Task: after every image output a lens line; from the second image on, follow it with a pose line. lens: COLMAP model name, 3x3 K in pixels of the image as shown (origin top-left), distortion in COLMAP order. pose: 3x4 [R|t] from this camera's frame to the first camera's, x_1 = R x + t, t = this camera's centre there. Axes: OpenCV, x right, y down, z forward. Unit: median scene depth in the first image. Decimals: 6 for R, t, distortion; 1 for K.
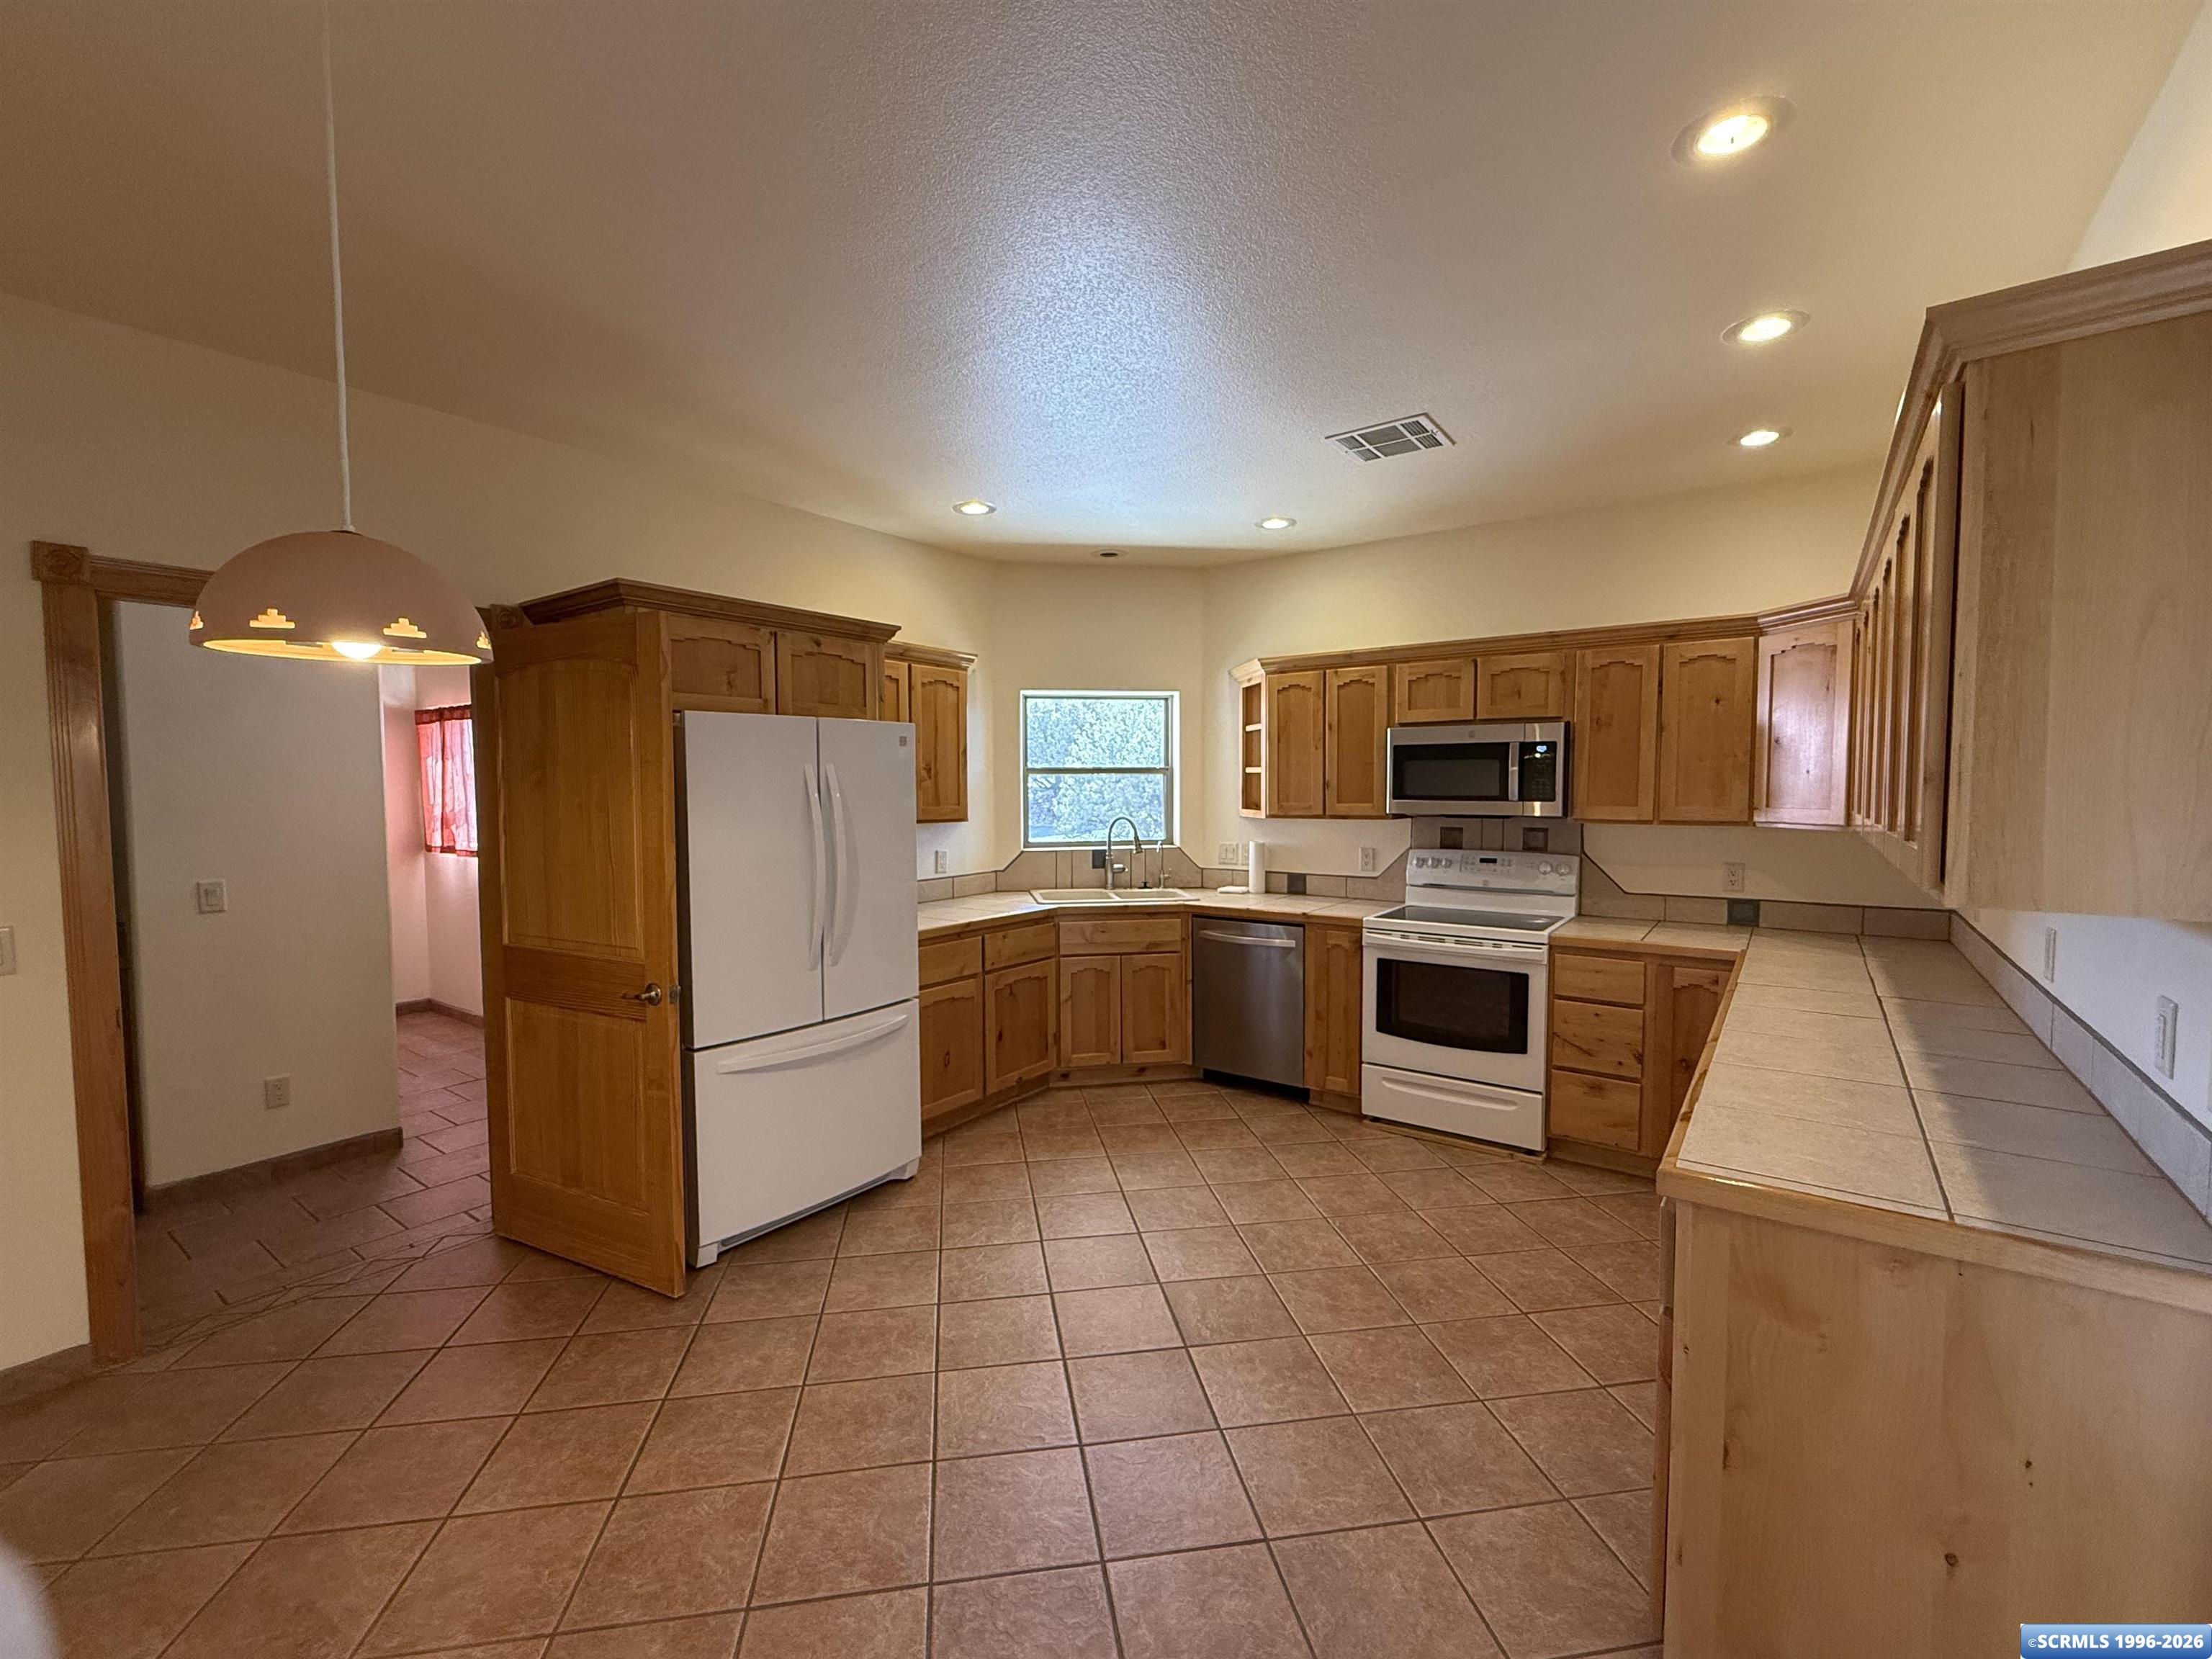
lens RADIAL K [[961.2, 0, 1107.7], [0, 961.2, 833.9], [0, 0, 1]] dist [0.001063, -0.000069]
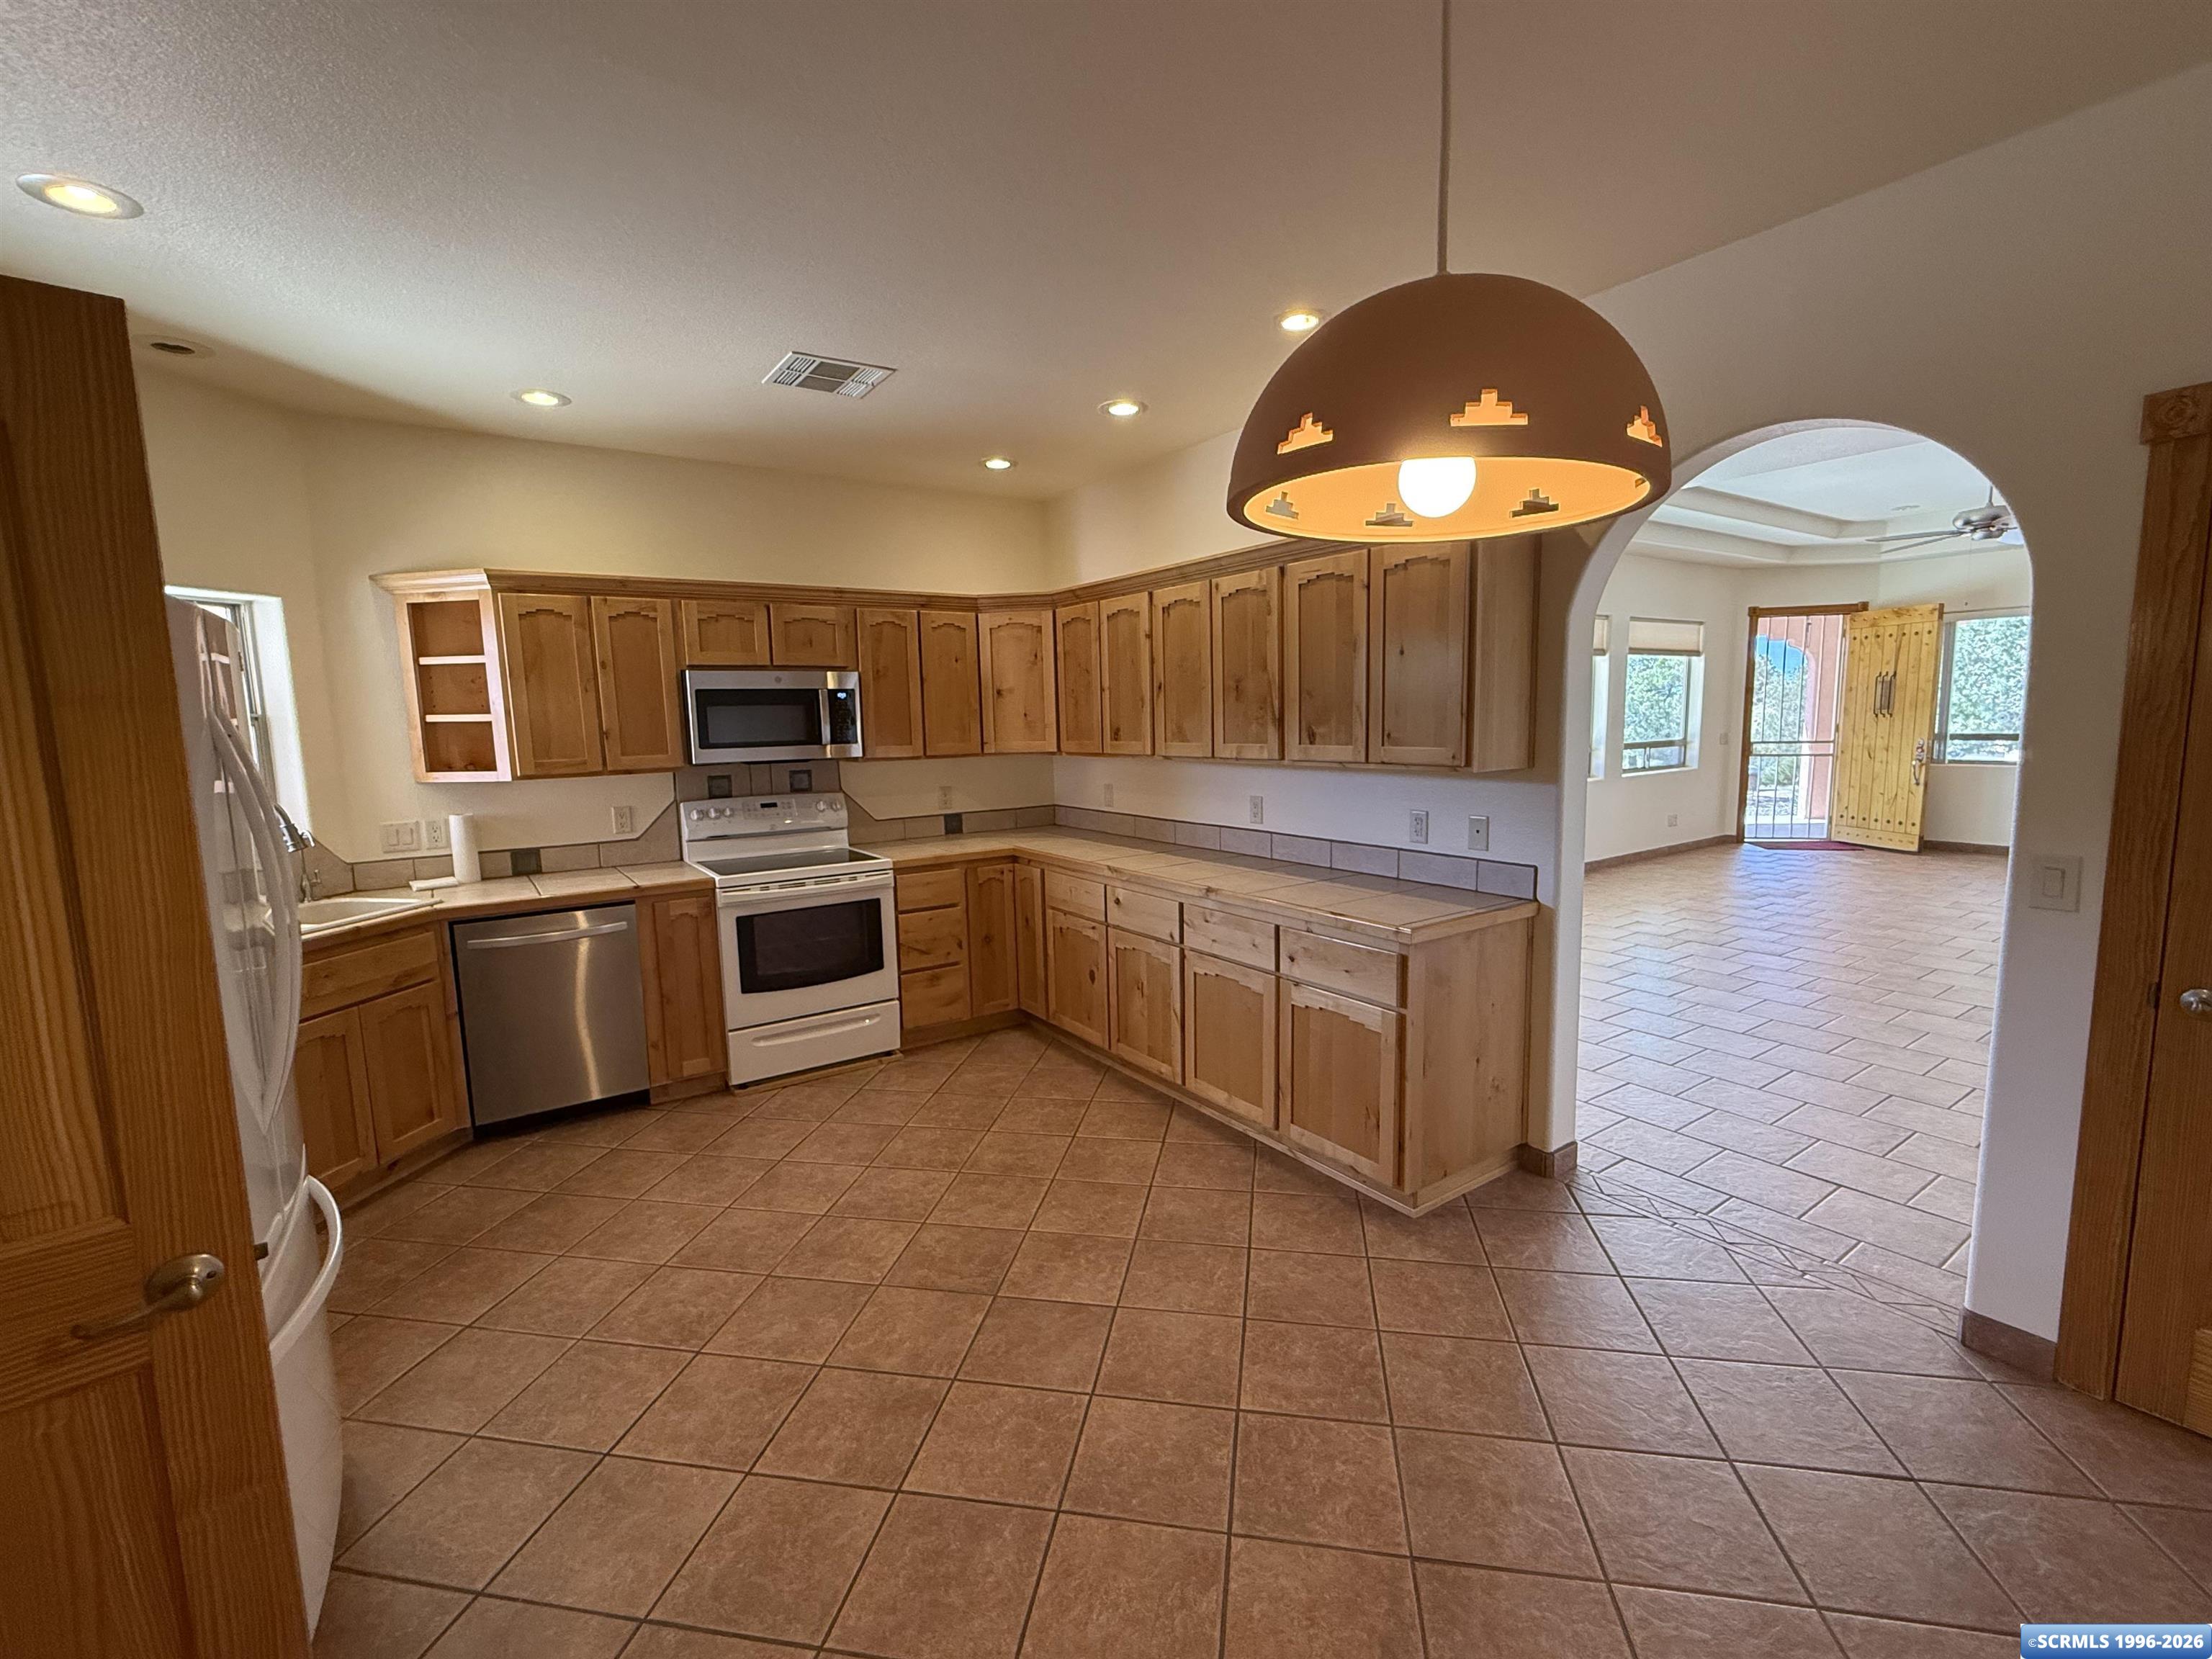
lens RADIAL K [[968.9, 0, 1112.8], [0, 968.9, 834.0], [0, 0, 1]] dist [0.000232, -0.000059]
pose [[0.325801, -0.119703, 0.937830, -0.507509], [0.071156, 0.992244, 0.101929, -0.023144], [-0.942757, 0.033524, 0.331791, 0.357218]]
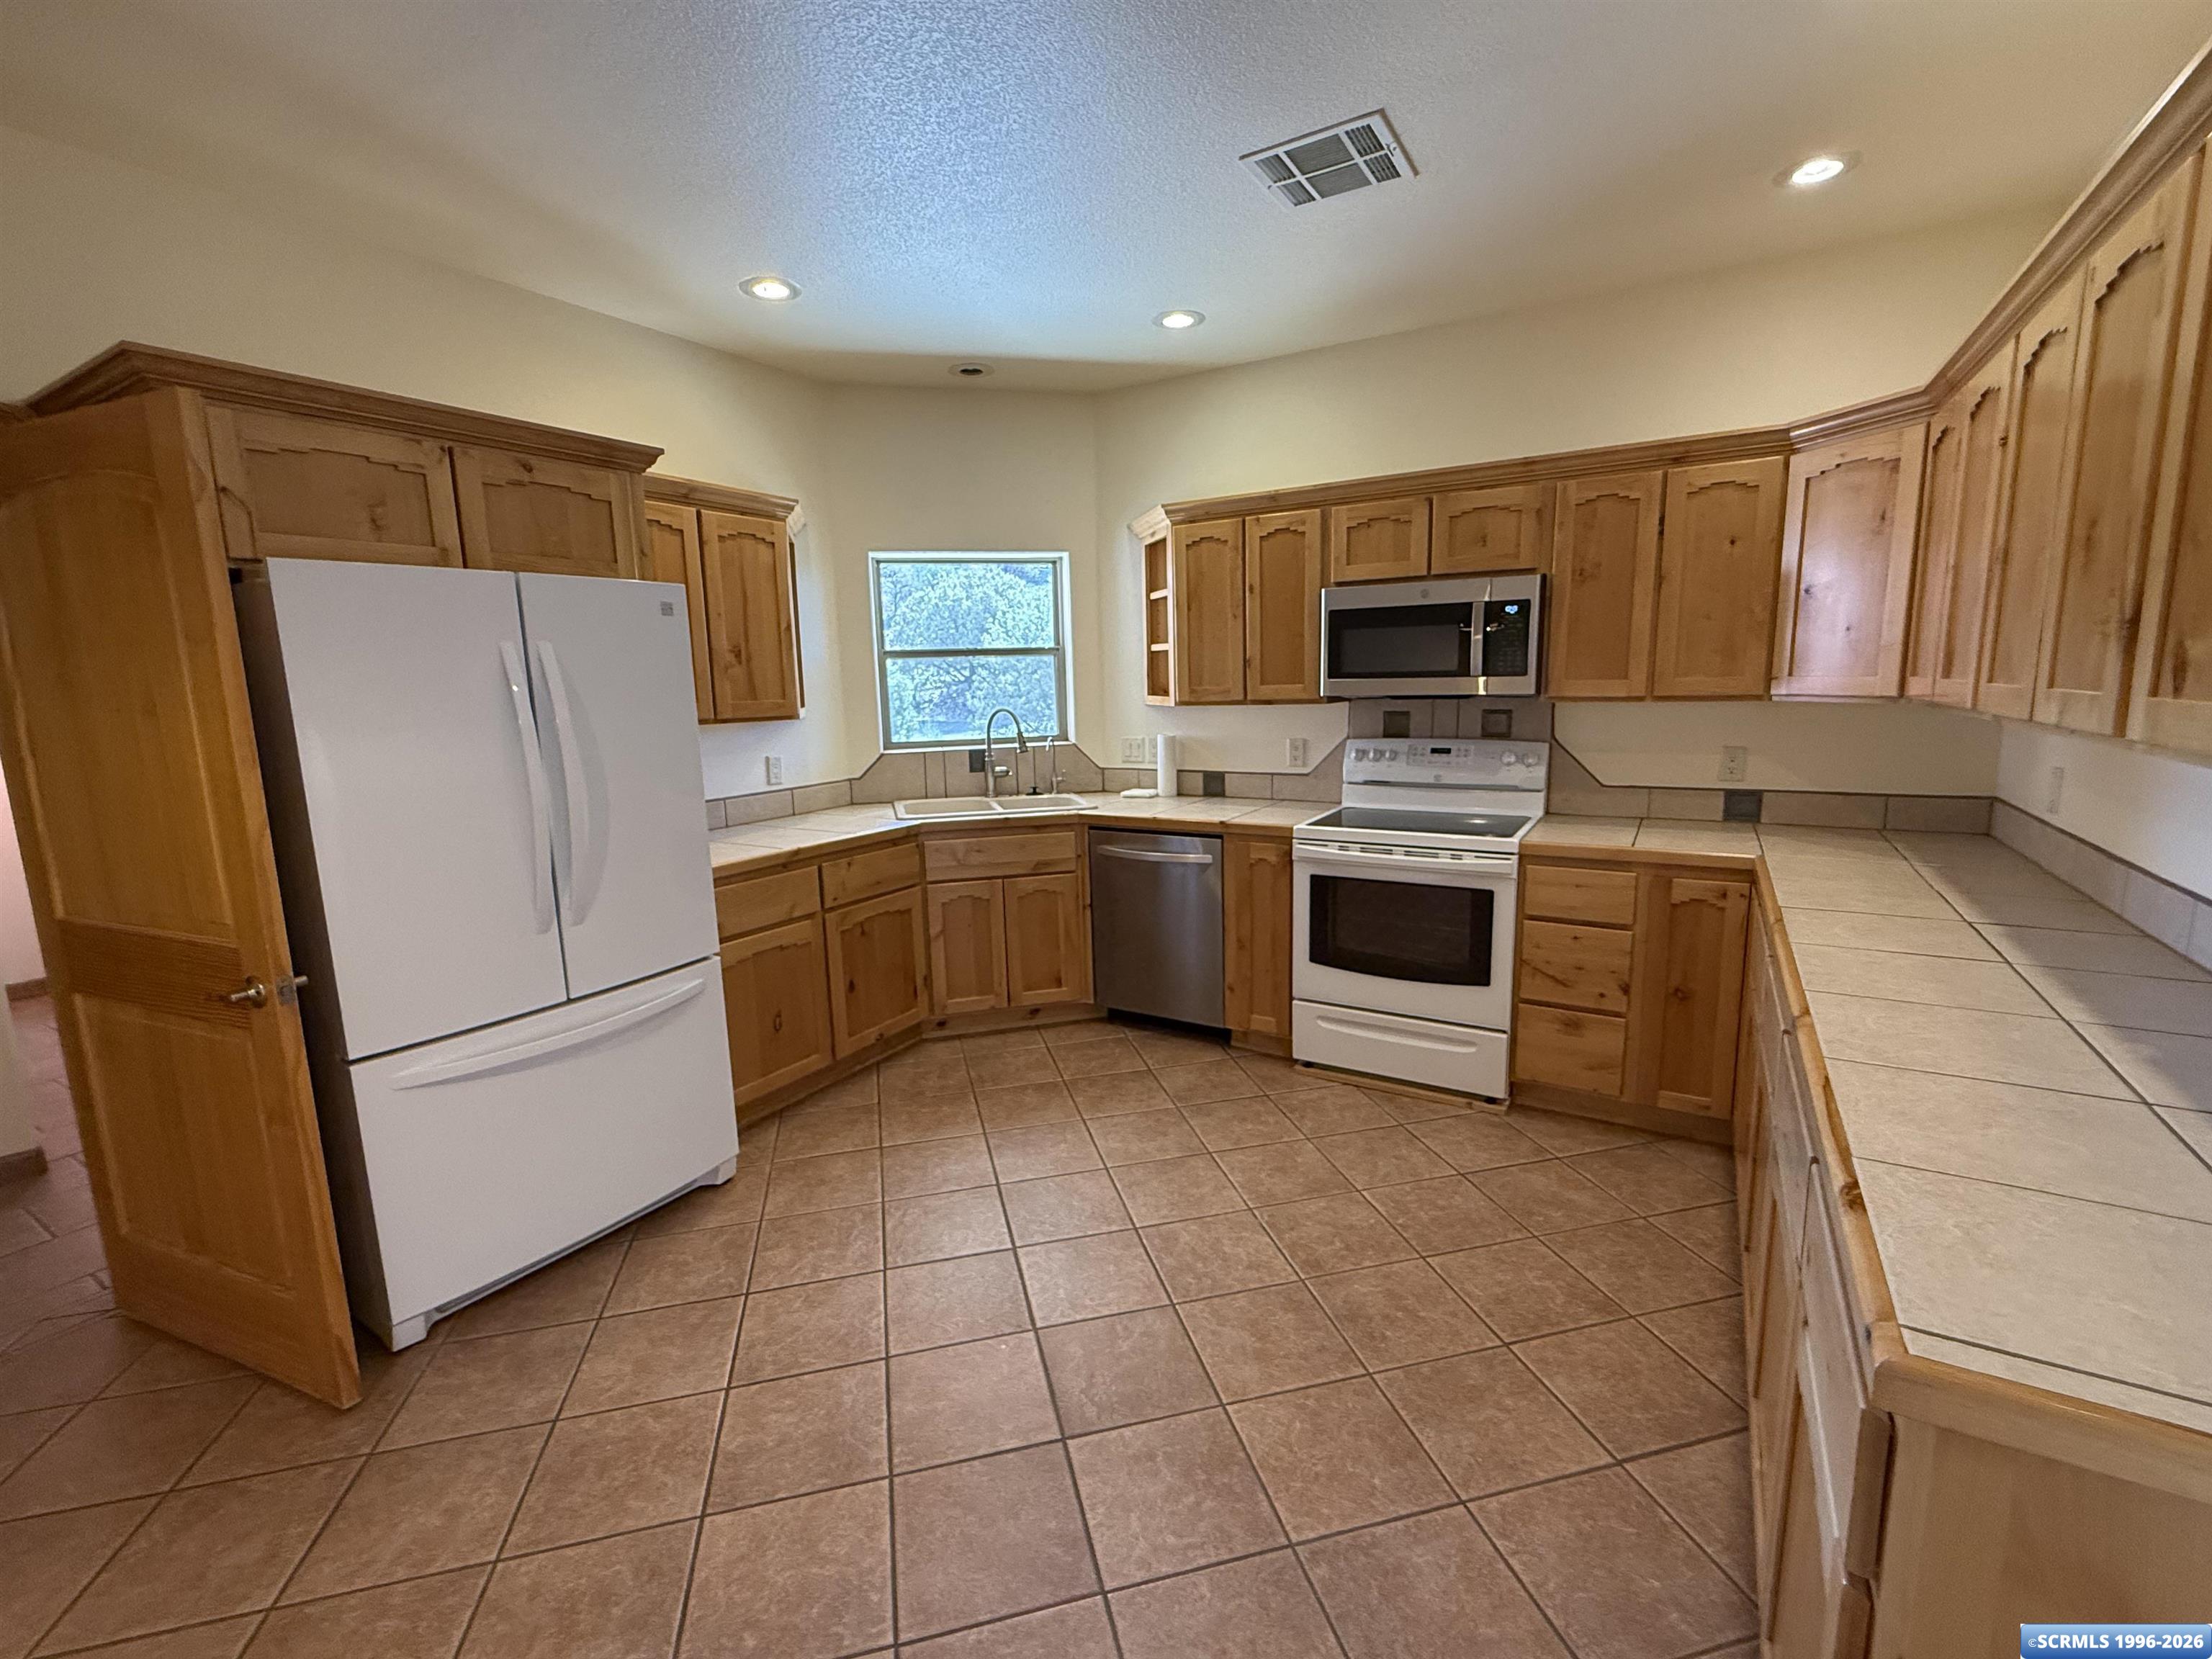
lens RADIAL K [[968.9, 0, 1112.8], [0, 968.9, 834.0], [0, 0, 1]] dist [0.000232, -0.000059]
pose [[0.996114, -0.034930, 0.080851, 0.050319], [0.025824, 0.993479, 0.111053, -0.001020], [-0.084203, -0.108534, 0.990520, 0.213748]]
